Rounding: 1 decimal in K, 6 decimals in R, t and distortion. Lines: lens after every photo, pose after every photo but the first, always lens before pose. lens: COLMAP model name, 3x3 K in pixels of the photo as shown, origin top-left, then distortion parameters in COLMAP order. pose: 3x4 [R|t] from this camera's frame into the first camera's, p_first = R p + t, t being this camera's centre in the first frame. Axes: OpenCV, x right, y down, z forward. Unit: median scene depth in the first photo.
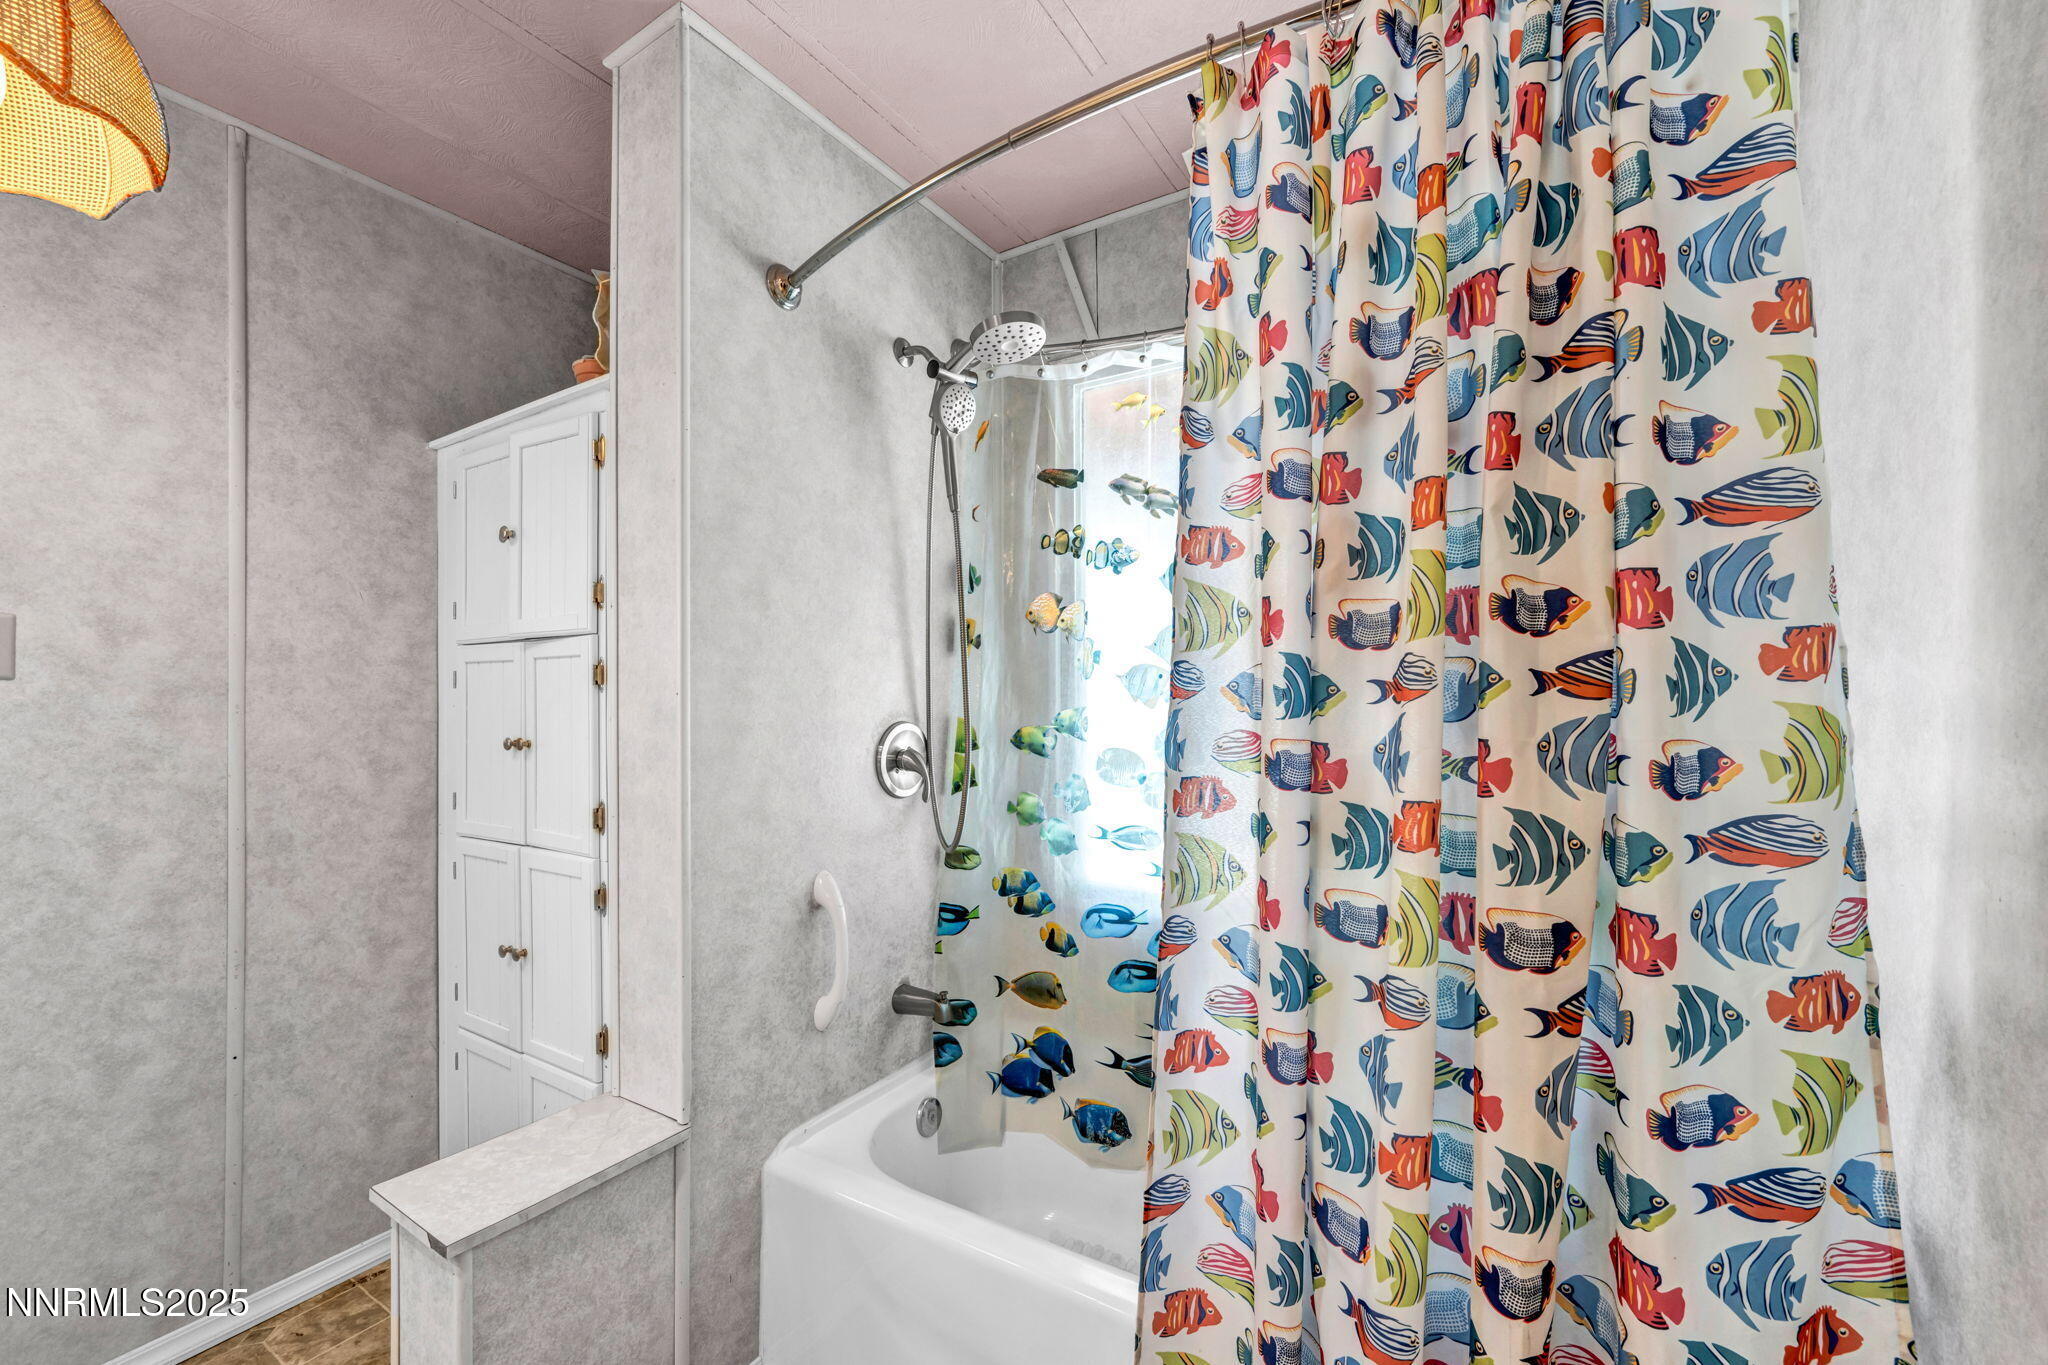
lens RADIAL K [[816.6, 0, 1024.0], [0, 816.6, 682.5], [0, 0, 1]] dist [-0.010995, 0.000515]
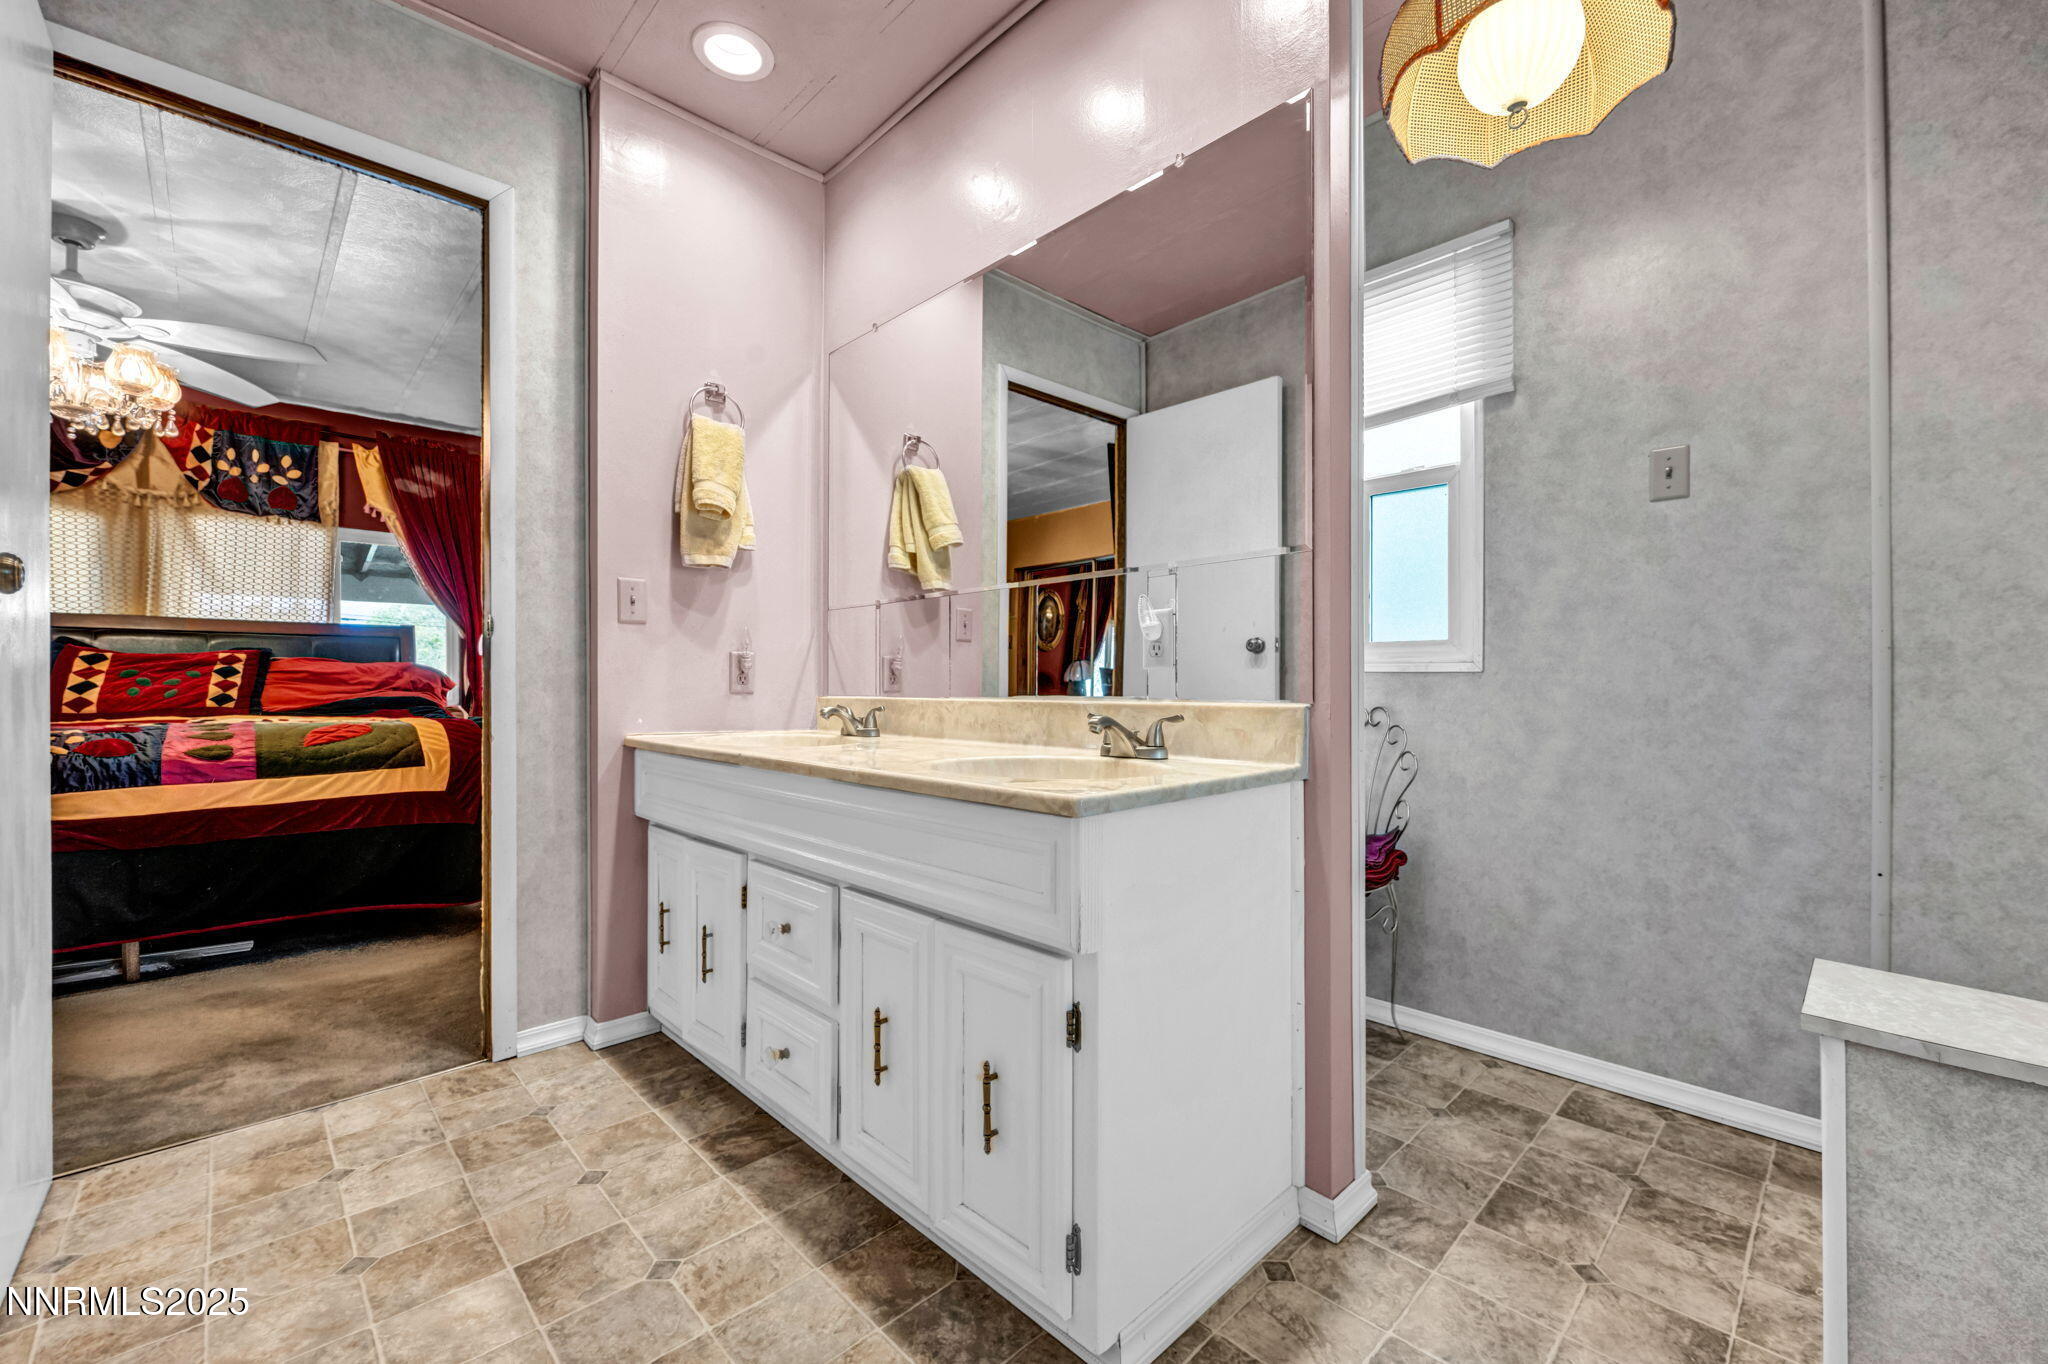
lens RADIAL K [[649.6, 0, 1024.0], [0, 649.6, 682.0], [0, 0, 1]] dist [-0.011368, 0.002289]
pose [[-0.129845, 0.001740, -0.991533, 0.003094], [0.011386, 0.999935, 0.000264, 0.261172], [0.991469, -0.011256, -0.129856, -0.004978]]
